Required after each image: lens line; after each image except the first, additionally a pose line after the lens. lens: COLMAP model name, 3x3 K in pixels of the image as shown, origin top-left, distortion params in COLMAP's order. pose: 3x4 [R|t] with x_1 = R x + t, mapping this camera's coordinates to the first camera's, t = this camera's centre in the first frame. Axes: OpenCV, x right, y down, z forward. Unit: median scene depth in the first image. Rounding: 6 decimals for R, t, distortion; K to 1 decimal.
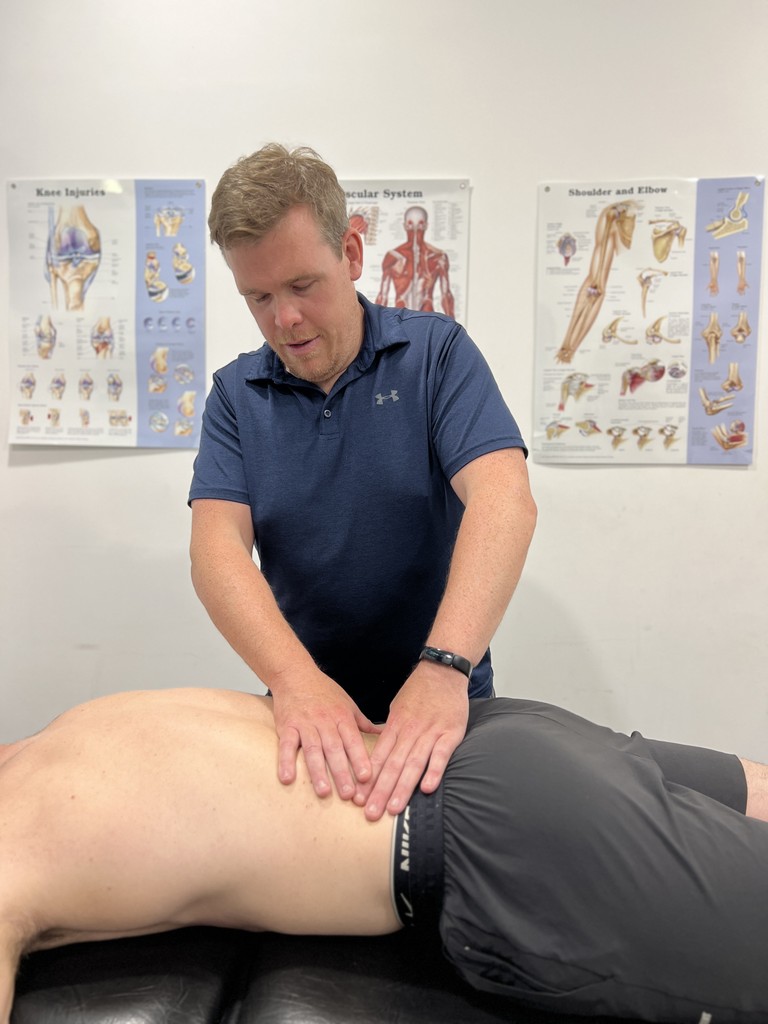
lens RADIAL K [[768.2, 0, 385.6], [0, 768.2, 515.2], [0, 0, 1]] dist [0.056187, -0.068463]
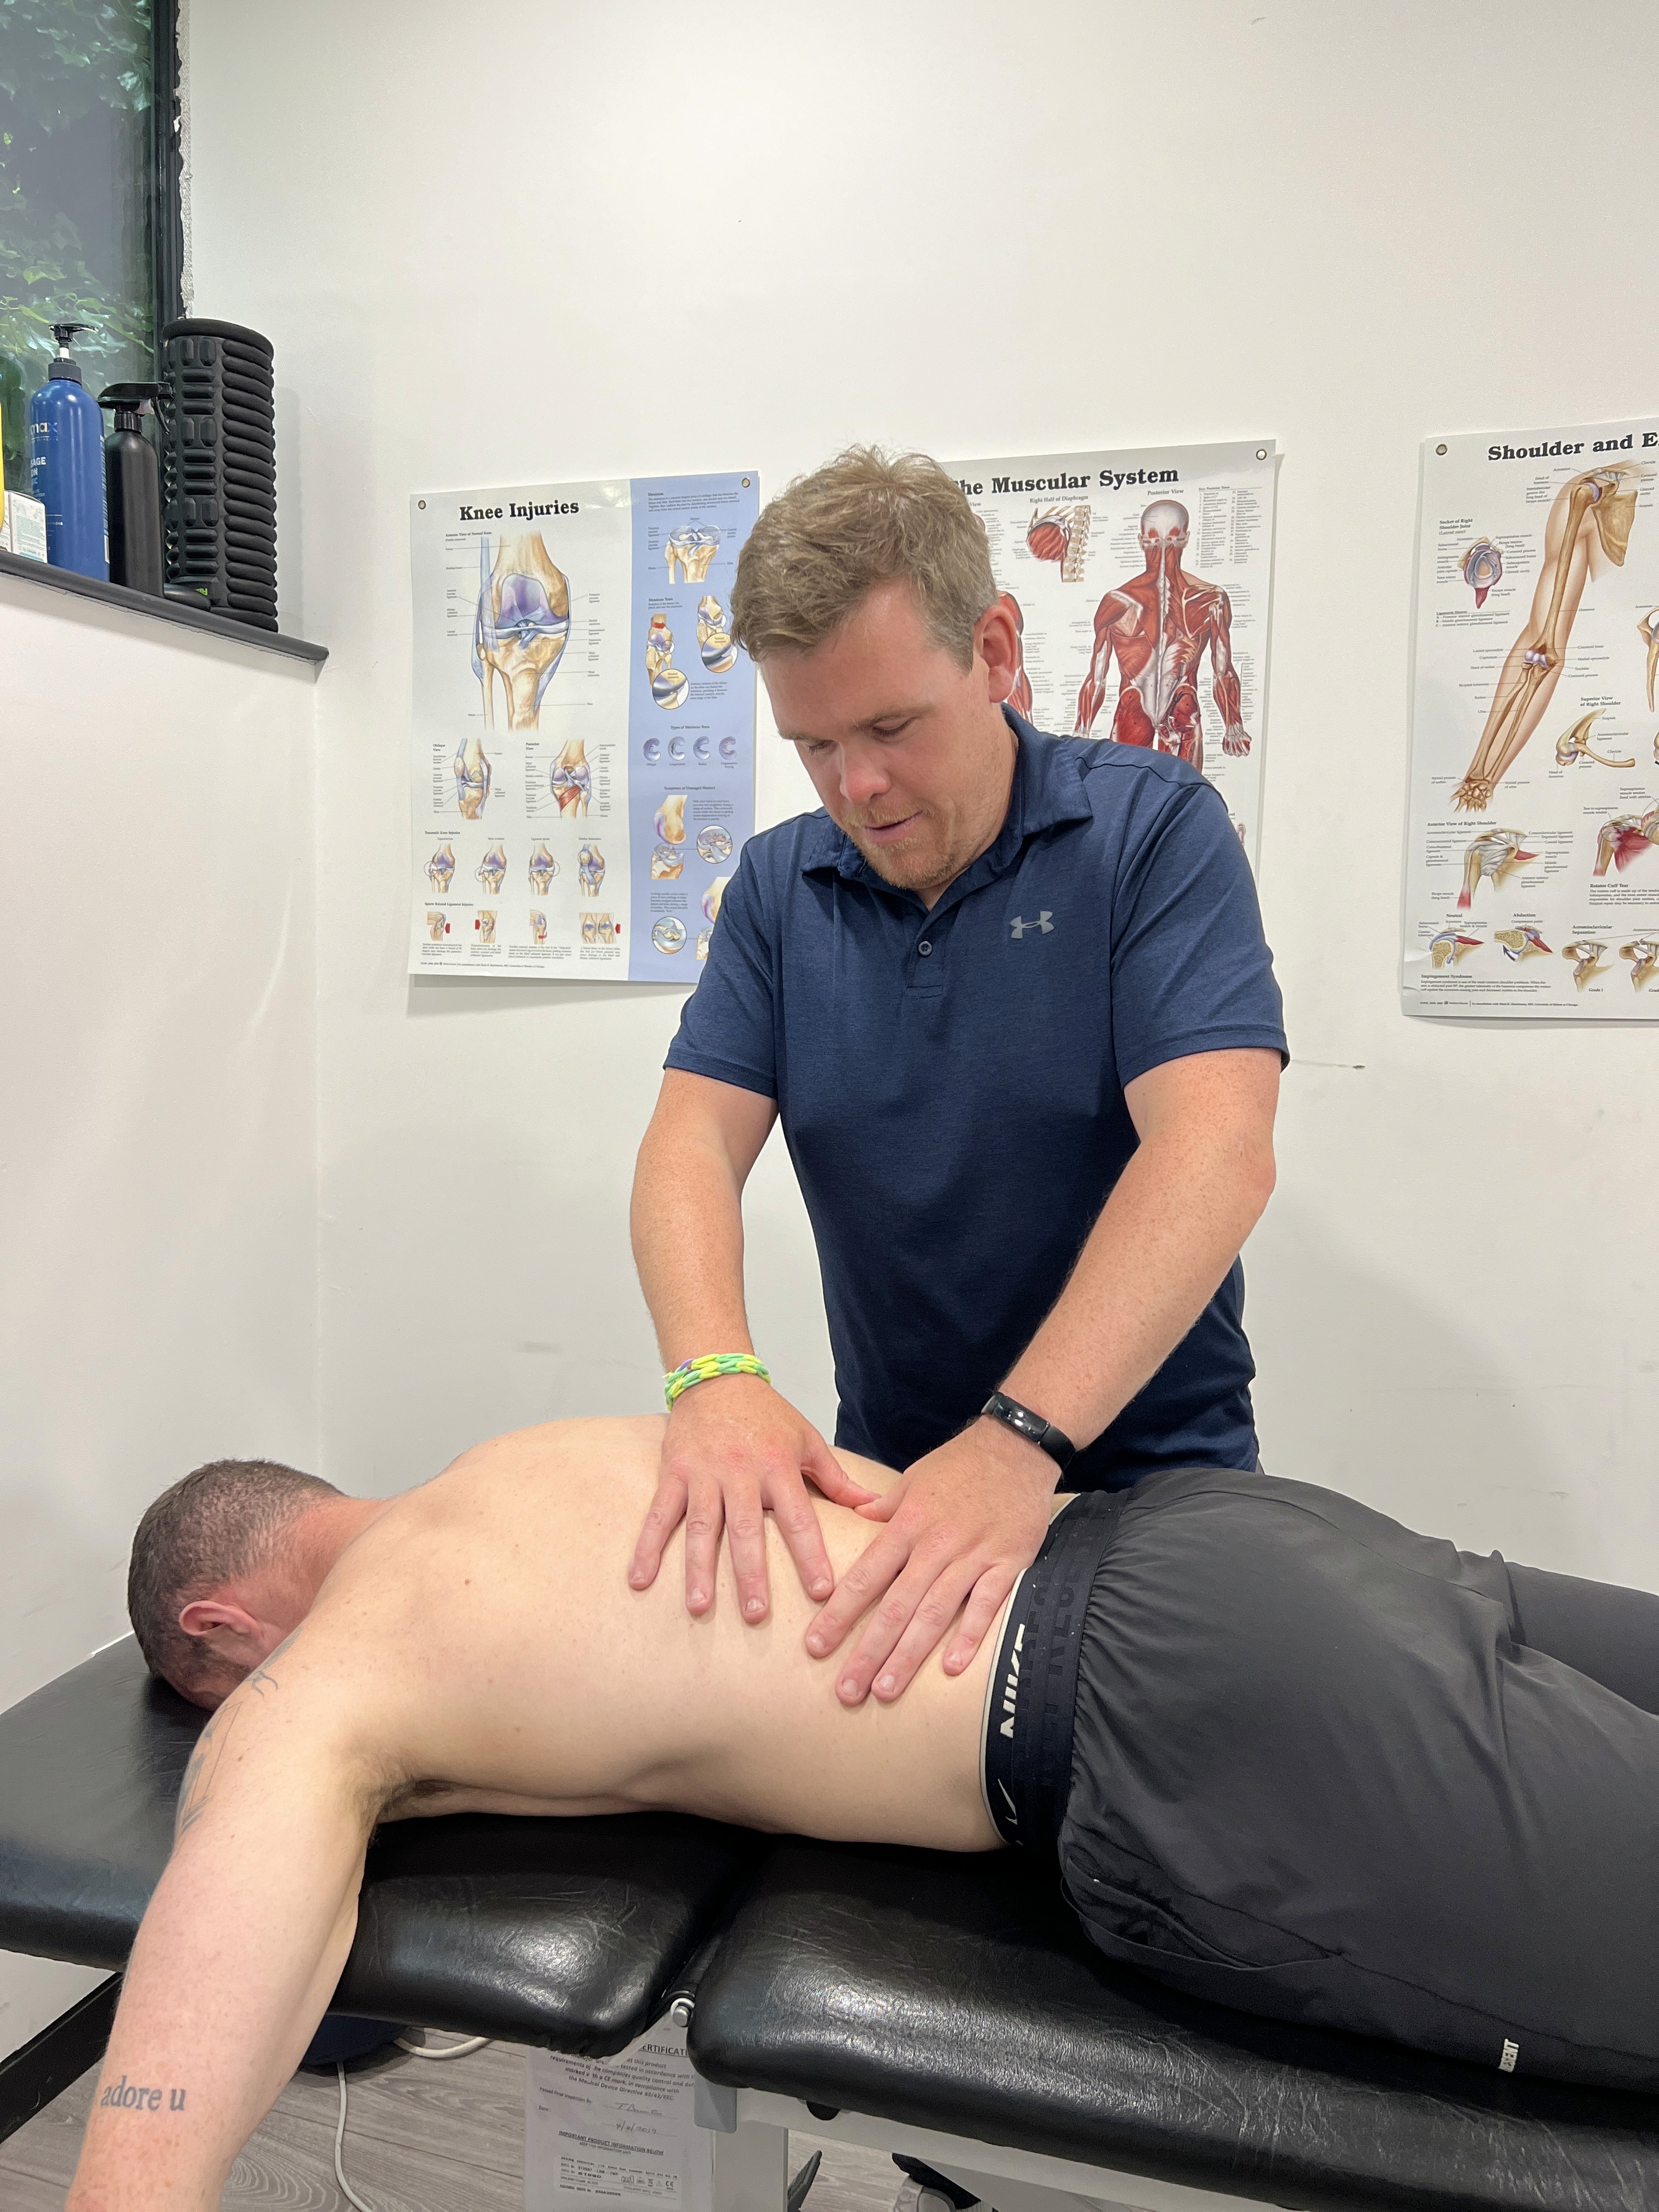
lens RADIAL K [[1714.4, 0, 843.4], [0, 1714.4, 1110.8], [0, 0, 1]] dist [0.037689, -0.009715]
pose [[0.978141, 0.016118, -0.207319, 0.073317], [-0.012721, 0.999762, 0.017709, -0.022799], [0.207555, -0.014685, 0.978113, -0.135929]]
